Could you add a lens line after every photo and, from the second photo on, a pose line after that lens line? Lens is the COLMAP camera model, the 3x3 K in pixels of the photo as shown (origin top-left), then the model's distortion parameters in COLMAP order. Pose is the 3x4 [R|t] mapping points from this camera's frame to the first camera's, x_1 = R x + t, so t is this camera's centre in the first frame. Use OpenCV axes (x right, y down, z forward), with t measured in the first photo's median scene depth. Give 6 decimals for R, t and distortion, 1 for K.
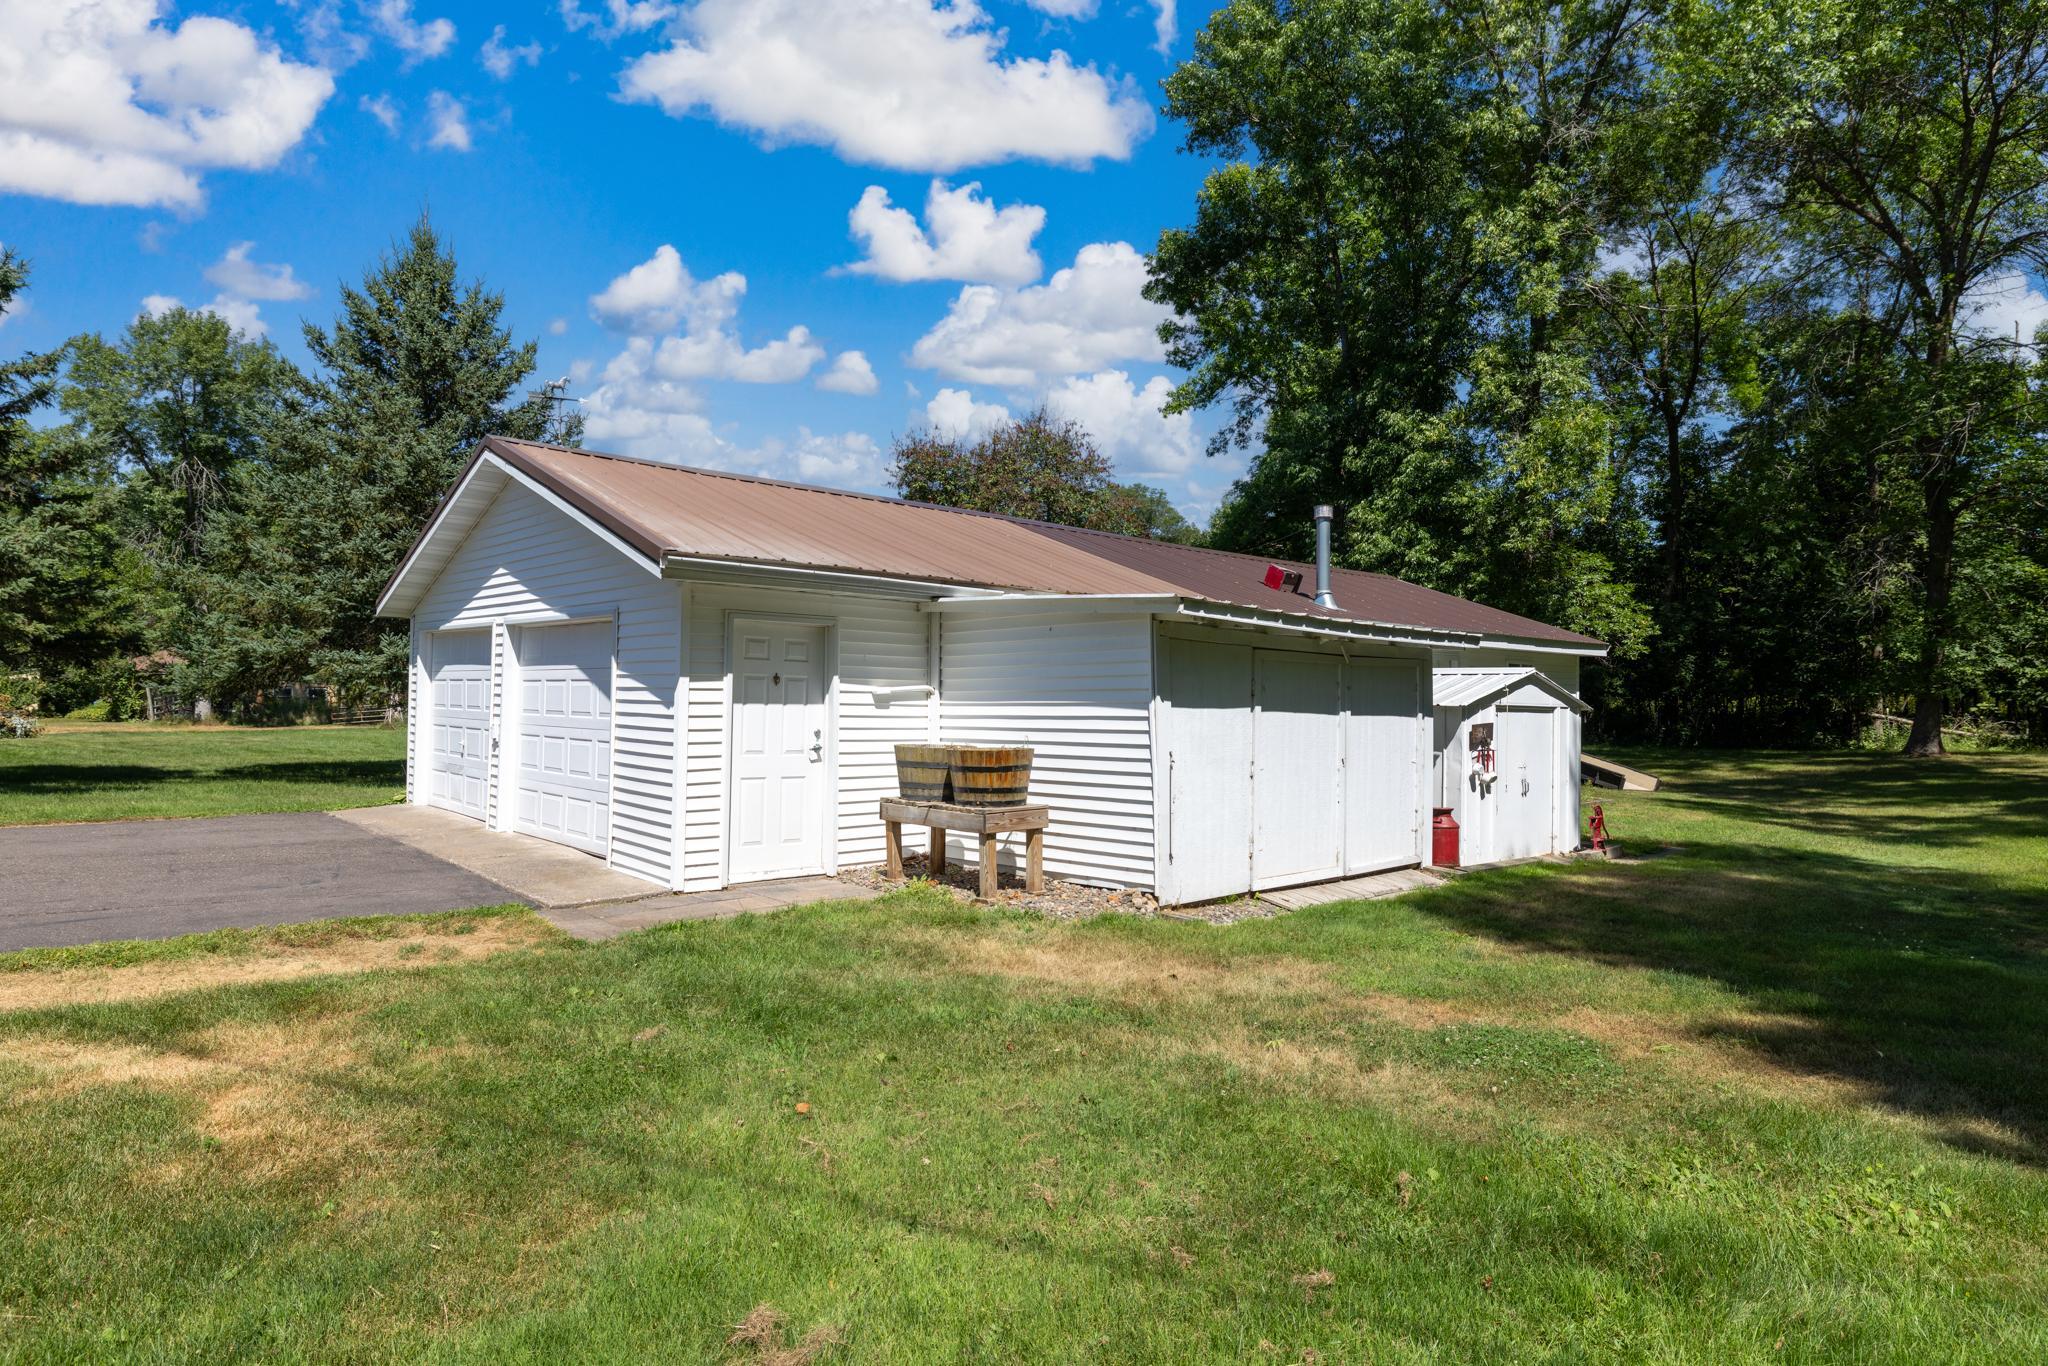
lens RADIAL K [[1139.7, 0, 1024.0], [0, 1139.7, 683.0], [0, 0, 1]] dist [0.015108, 0.000552]
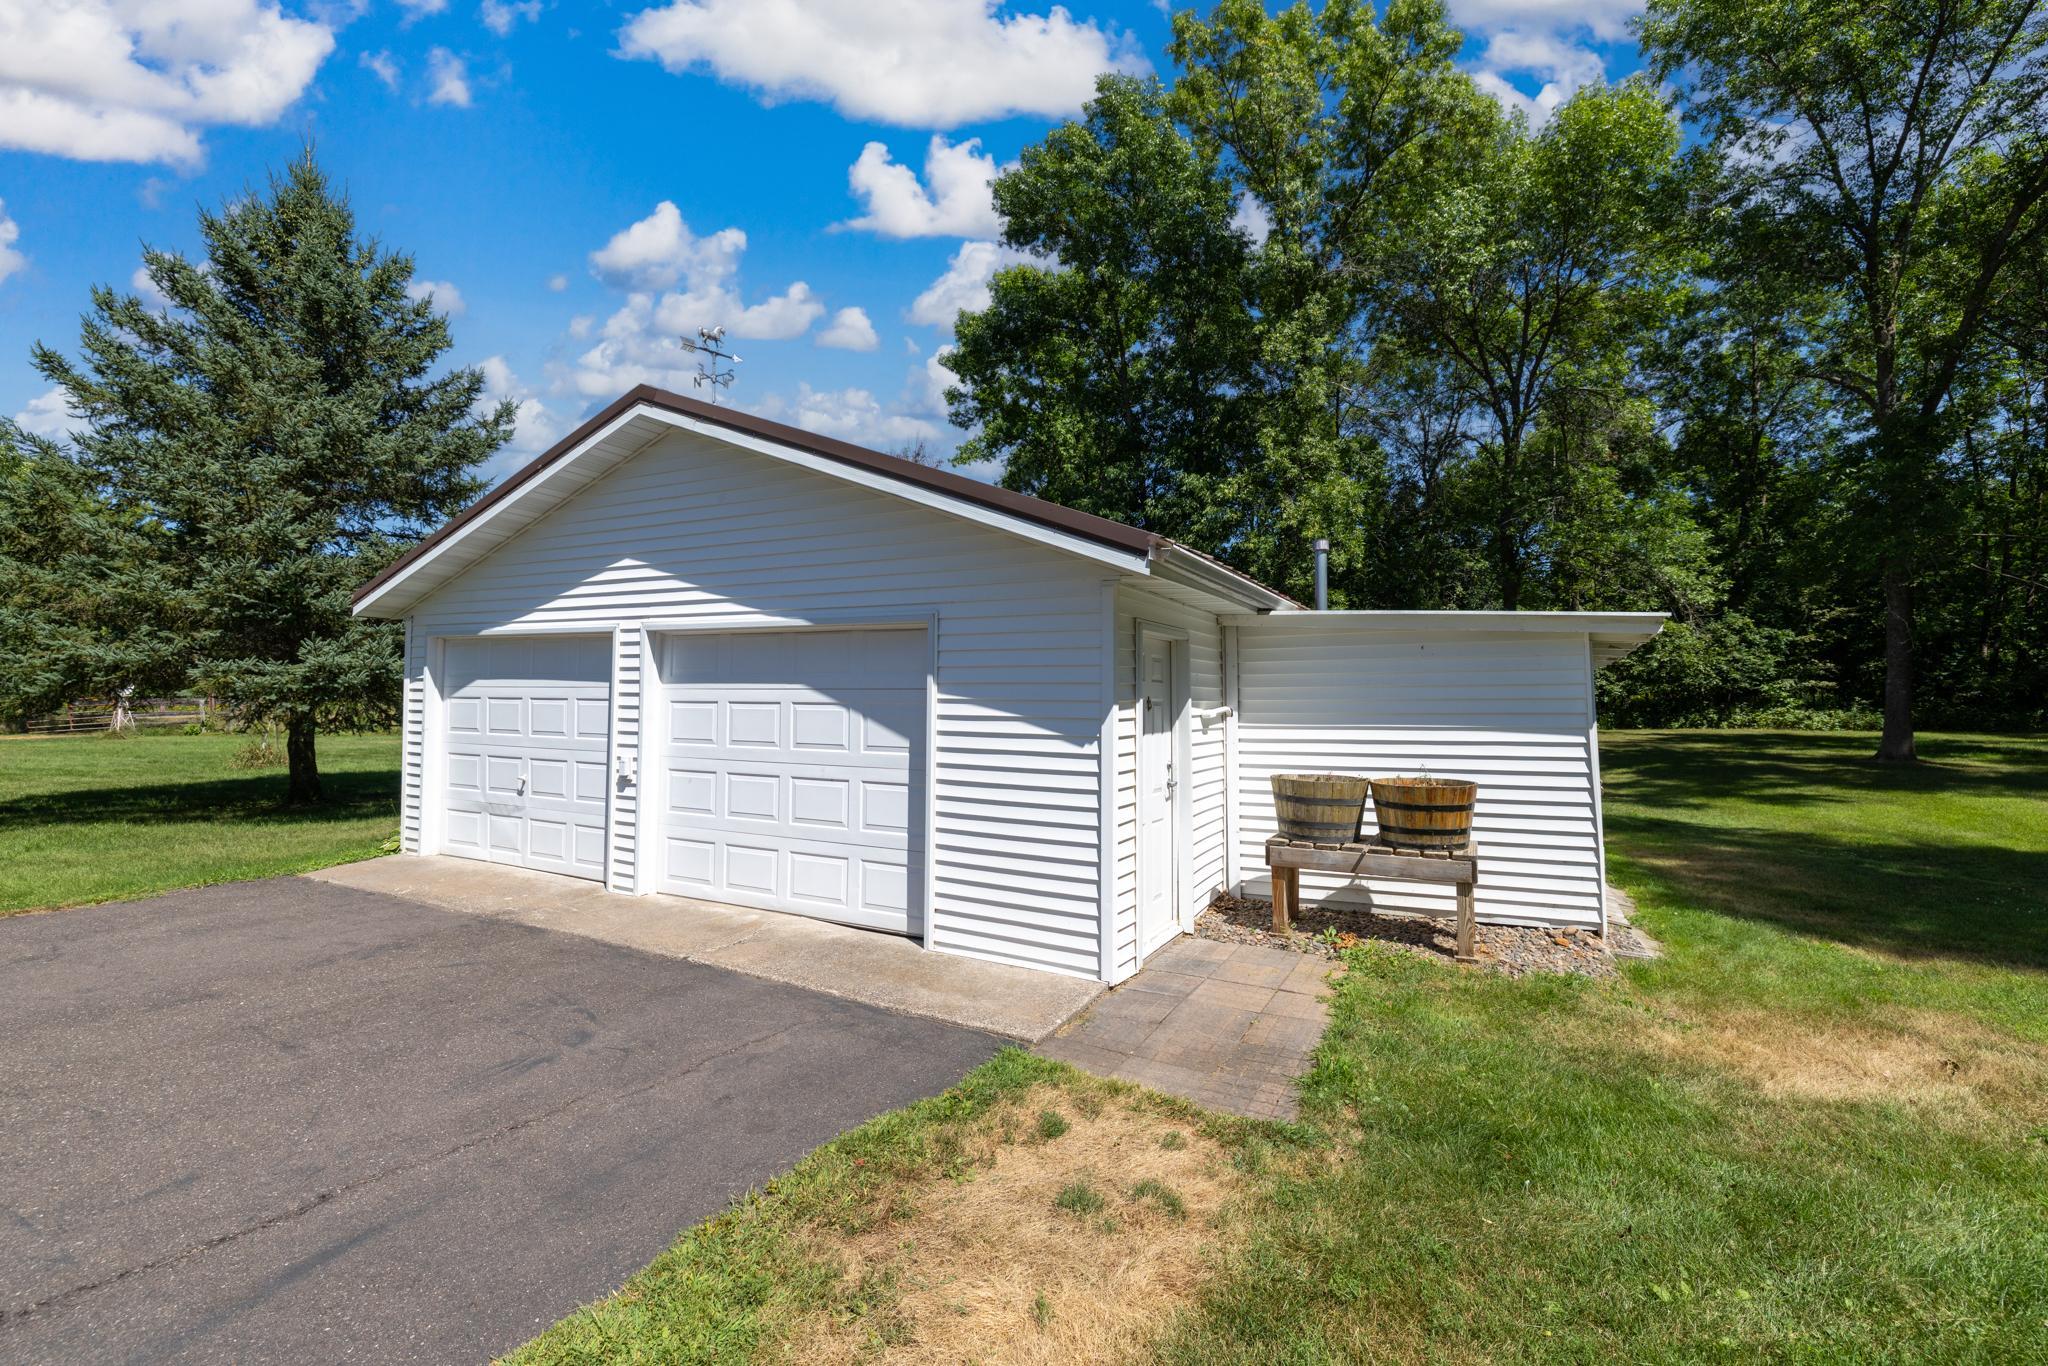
lens RADIAL K [[880.4, 0, 1024.0], [0, 880.4, 683.0], [0, 0, 1]] dist [-0.000038, 0.000350]
pose [[0.942333, -0.001967, 0.334670, -0.283704], [0.001947, 0.999998, 0.000393, -0.010357], [-0.334670, 0.000281, 0.942335, 0.236292]]
